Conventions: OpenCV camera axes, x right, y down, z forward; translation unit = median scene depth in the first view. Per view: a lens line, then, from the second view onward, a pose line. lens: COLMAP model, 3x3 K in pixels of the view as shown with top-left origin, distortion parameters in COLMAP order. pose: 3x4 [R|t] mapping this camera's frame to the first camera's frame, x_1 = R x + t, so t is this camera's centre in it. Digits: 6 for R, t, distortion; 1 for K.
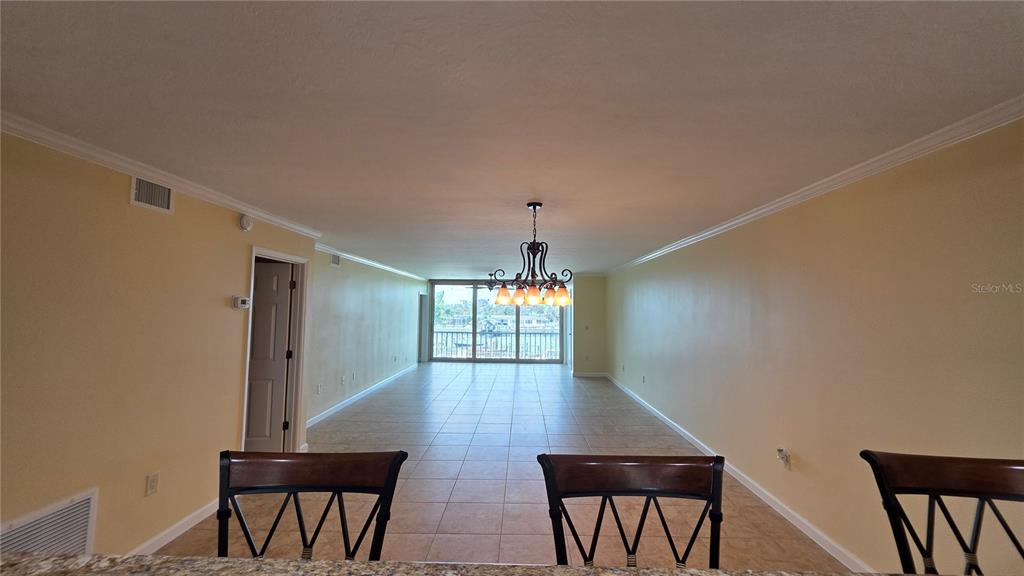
lens RADIAL K [[409.5, 0, 516.9], [0, 409.5, 280.1], [0, 0, 1]] dist [0.003250, -0.000115]
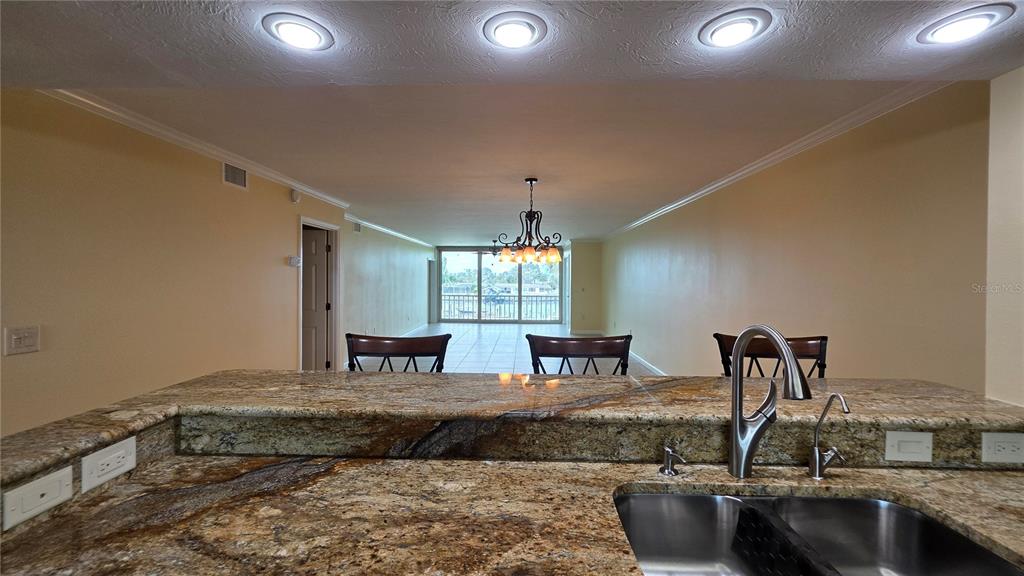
lens RADIAL K [[409.5, 0, 516.9], [0, 409.5, 280.1], [0, 0, 1]] dist [0.003250, -0.000115]
pose [[0.999962, -0.004397, -0.007561, 0.006040], [0.004965, 0.997037, 0.076757, 0.013494], [0.007201, -0.076791, 0.997021, -0.168767]]
